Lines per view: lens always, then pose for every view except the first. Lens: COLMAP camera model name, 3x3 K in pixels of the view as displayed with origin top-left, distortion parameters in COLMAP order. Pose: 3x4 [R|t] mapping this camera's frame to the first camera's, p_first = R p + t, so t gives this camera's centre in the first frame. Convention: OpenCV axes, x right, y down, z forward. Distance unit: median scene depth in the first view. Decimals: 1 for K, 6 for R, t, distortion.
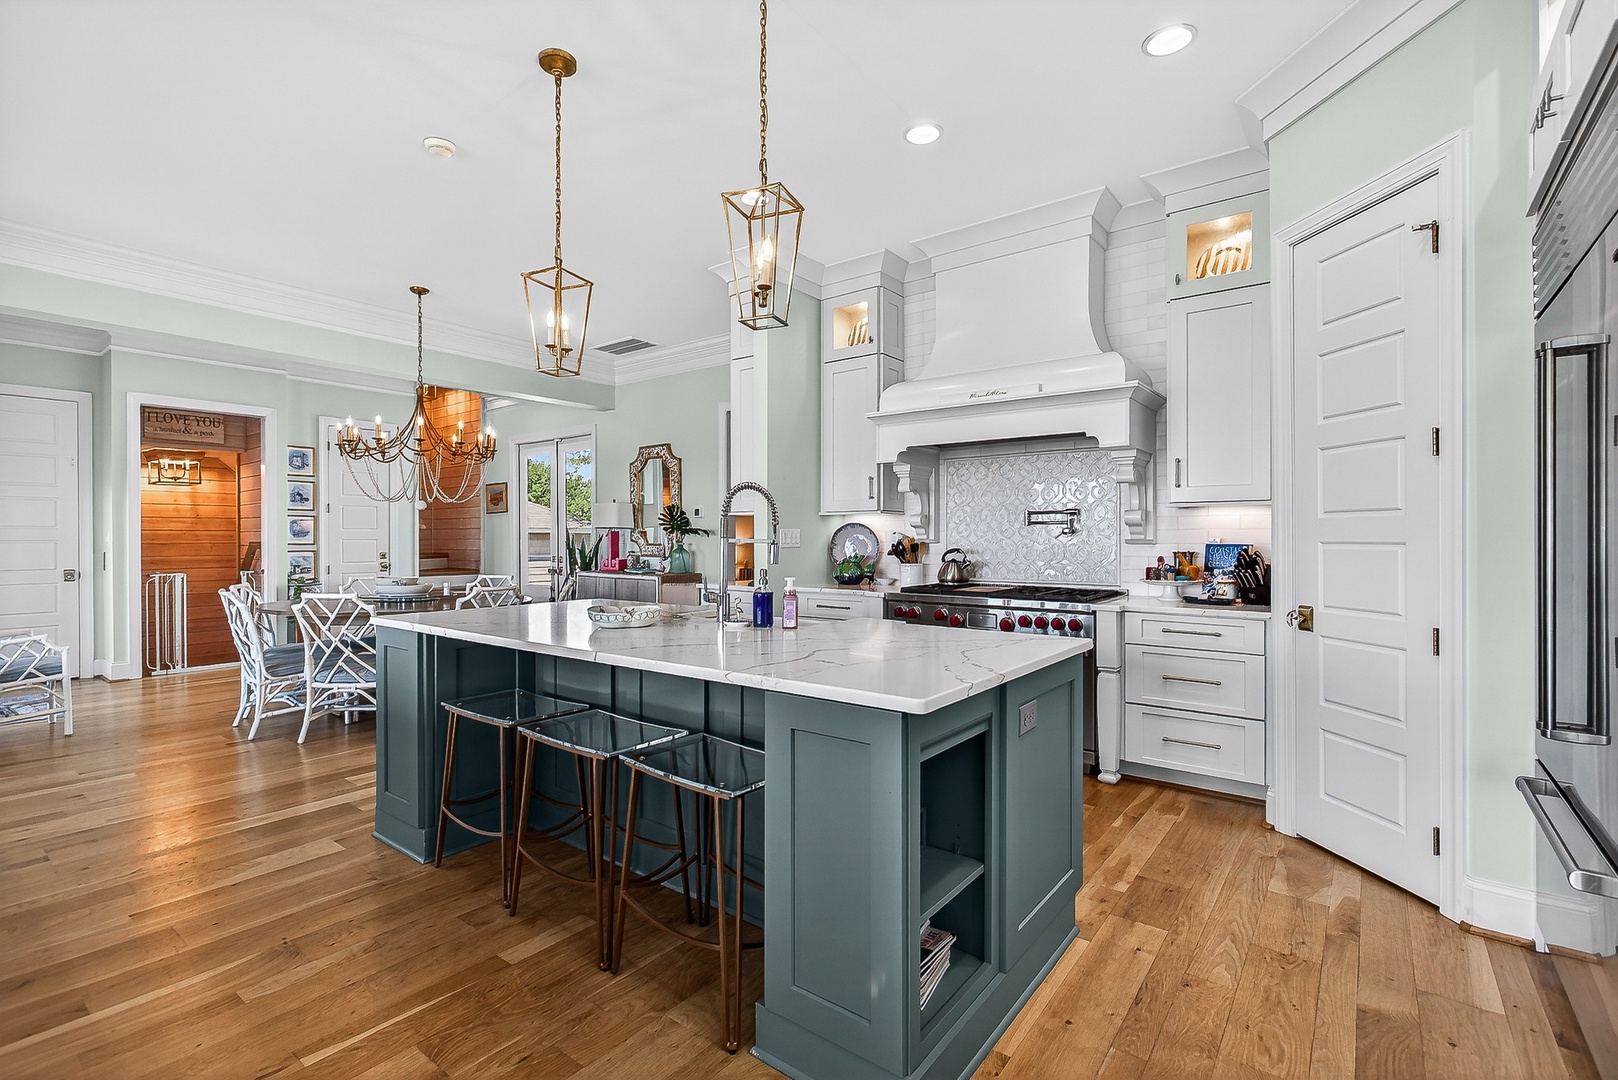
lens RADIAL K [[734.4, 0, 809.0], [0, 734.4, 544.3], [0, 0, 1]] dist [-0.002854, 0.000094]
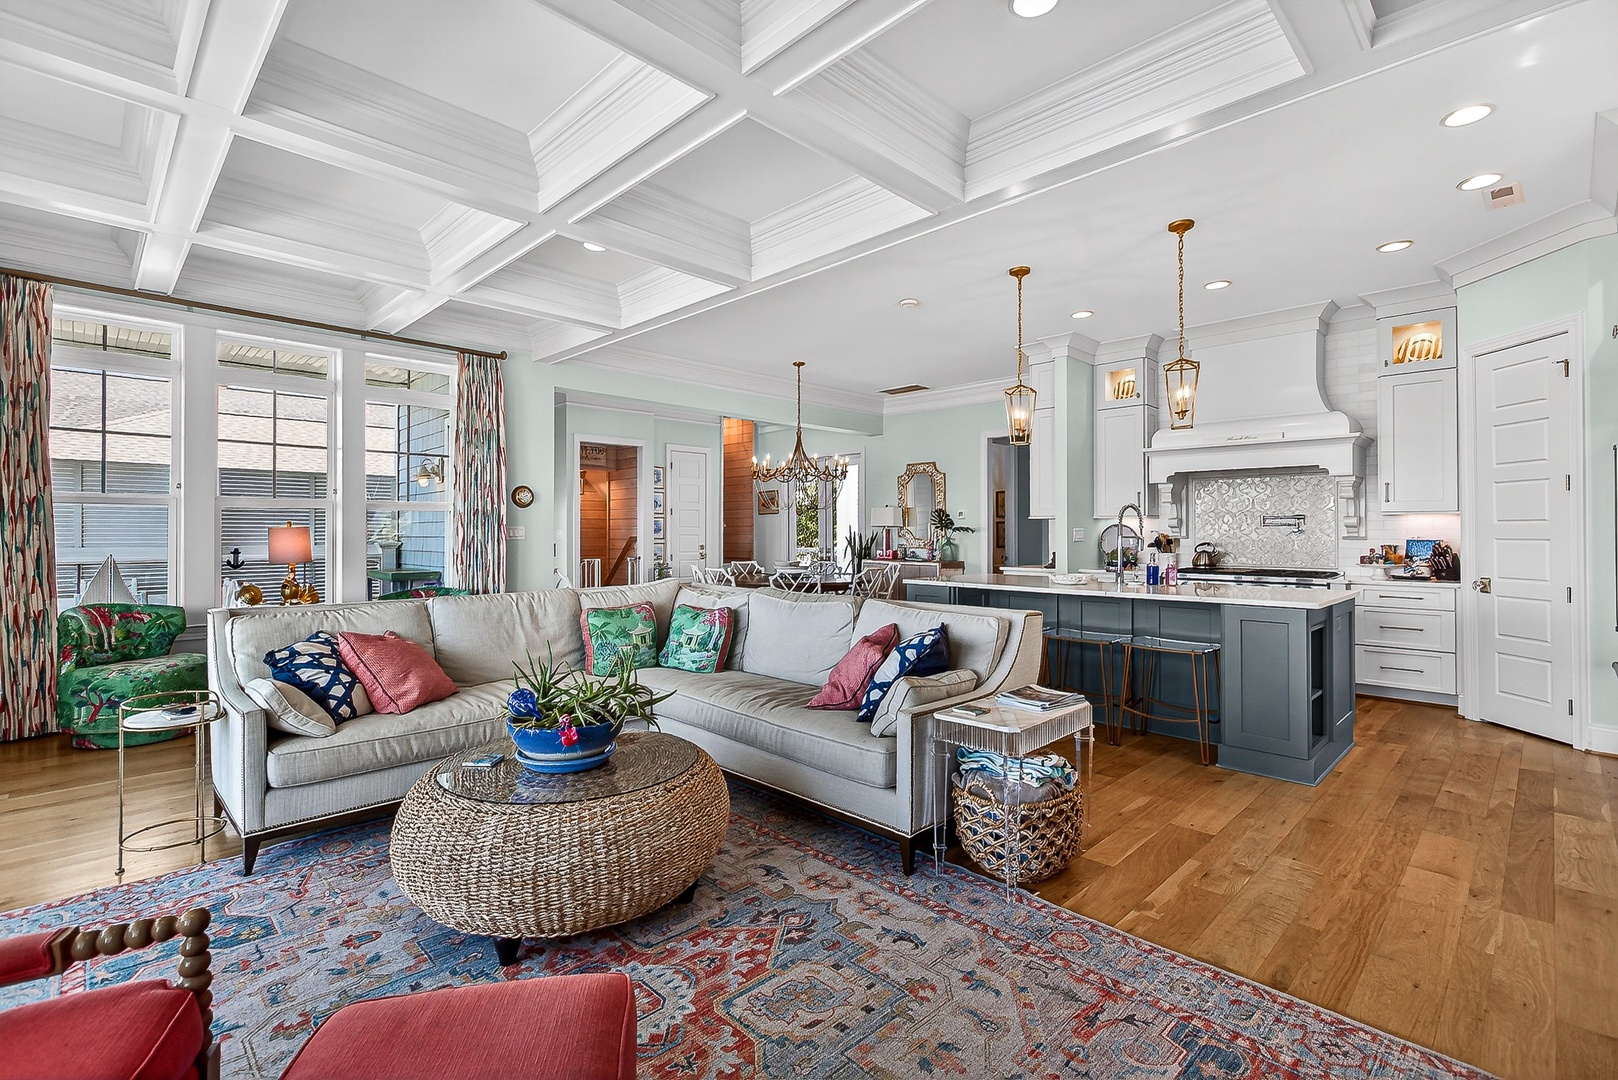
lens RADIAL K [[734.4, 0, 808.9], [0, 734.4, 529.9], [0, 0, 1]] dist [-0.002854, 0.000094]
pose [[0.990446, 0.000773, -0.137896, -0.422801], [-0.002518, 0.999919, -0.012480, 0.001130], [0.137875, 0.012708, 0.990368, -0.591275]]
